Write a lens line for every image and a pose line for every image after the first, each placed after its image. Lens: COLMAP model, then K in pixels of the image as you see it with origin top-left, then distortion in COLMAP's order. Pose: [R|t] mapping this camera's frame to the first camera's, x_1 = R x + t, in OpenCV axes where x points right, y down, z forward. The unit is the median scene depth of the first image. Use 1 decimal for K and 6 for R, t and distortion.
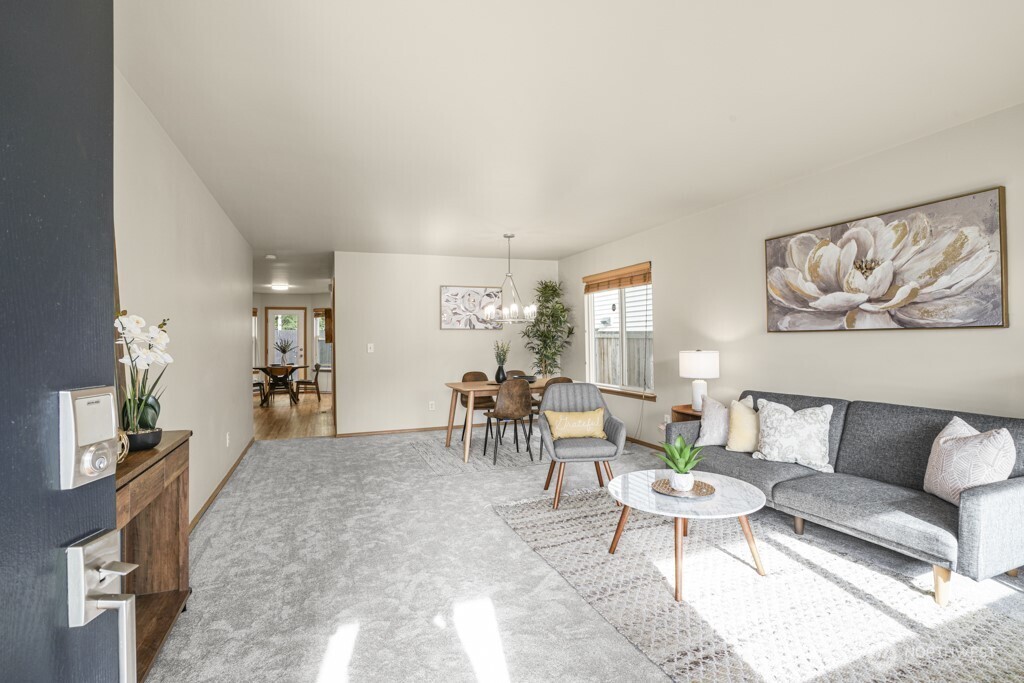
lens RADIAL K [[488.4, 0, 506.5], [0, 488.4, 336.7], [0, 0, 1]] dist [-0.066389, 0.030642]
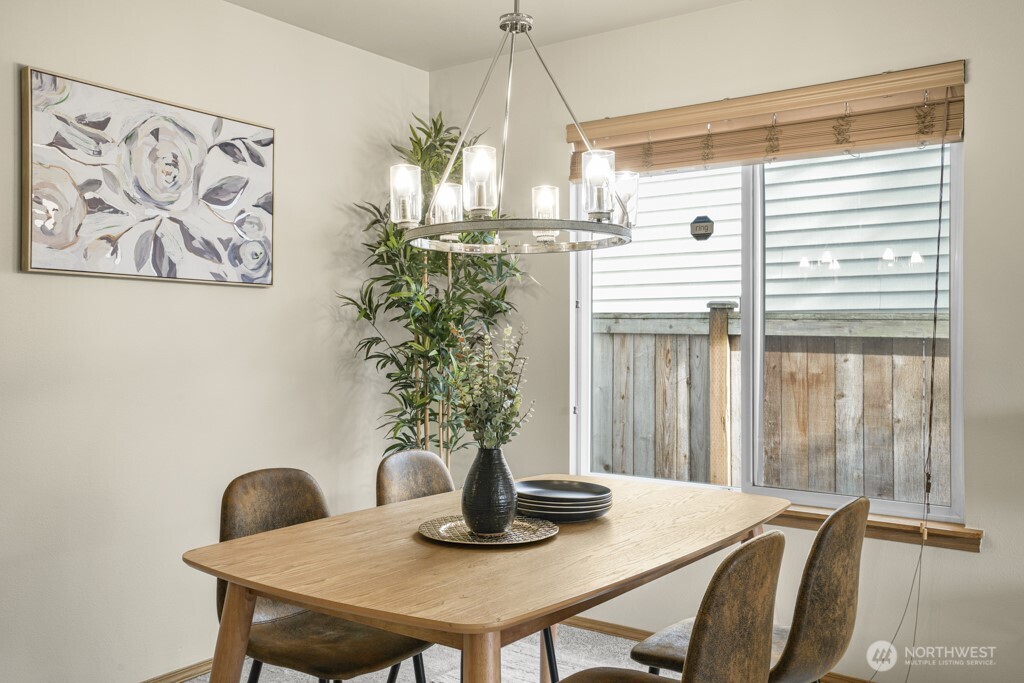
lens RADIAL K [[917.2, 0, 512.0], [0, 917.2, 341.5], [0, 0, 1]] dist [0.055046, 0.003182]
pose [[0.838624, 0.016990, 0.544445, -0.195412], [-0.020890, 0.999781, 0.000978, 0.012424], [-0.544309, -0.012193, 0.838796, 0.590221]]
